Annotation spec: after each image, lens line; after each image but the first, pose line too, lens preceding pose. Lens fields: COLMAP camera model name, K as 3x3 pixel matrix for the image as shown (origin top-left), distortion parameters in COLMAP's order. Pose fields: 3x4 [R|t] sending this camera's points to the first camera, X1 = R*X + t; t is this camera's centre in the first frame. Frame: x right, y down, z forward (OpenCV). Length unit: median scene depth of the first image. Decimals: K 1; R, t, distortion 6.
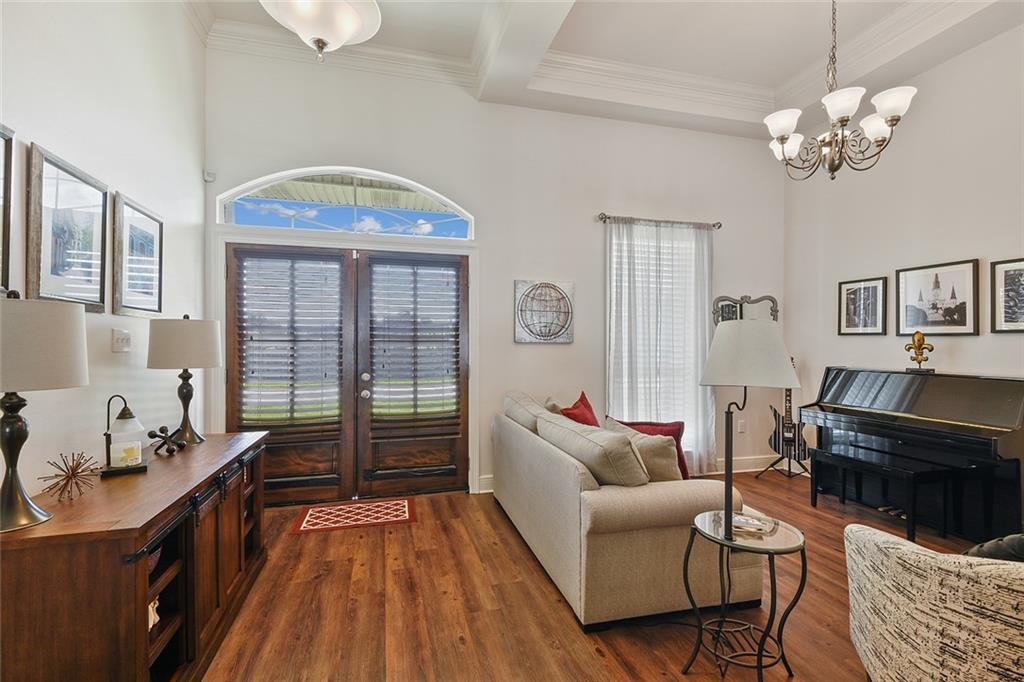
lens RADIAL K [[468.1, 0, 513.3], [0, 468.1, 340.3], [0, 0, 1]] dist [0.008232, -0.002666]
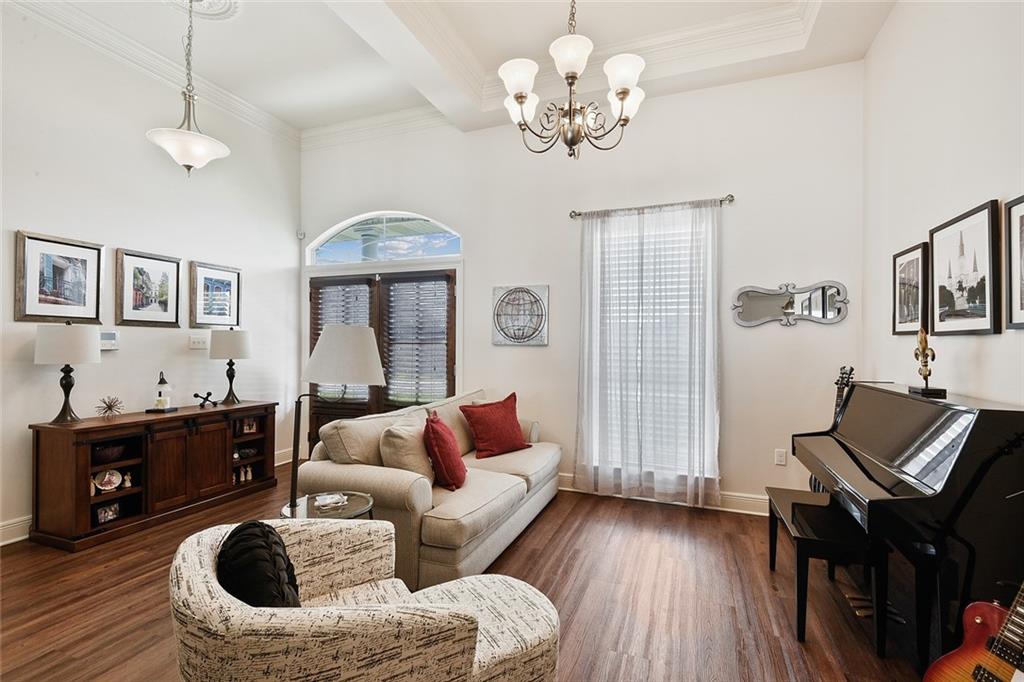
lens RADIAL K [[468.1, 0, 512.2], [0, 468.1, 341.9], [0, 0, 1]] dist [0.008232, -0.002666]
pose [[0.803094, -0.001142, -0.595852, 0.703233], [-0.000951, 0.999994, -0.003198, 0.001470], [0.595852, 0.003135, 0.803088, 0.159031]]
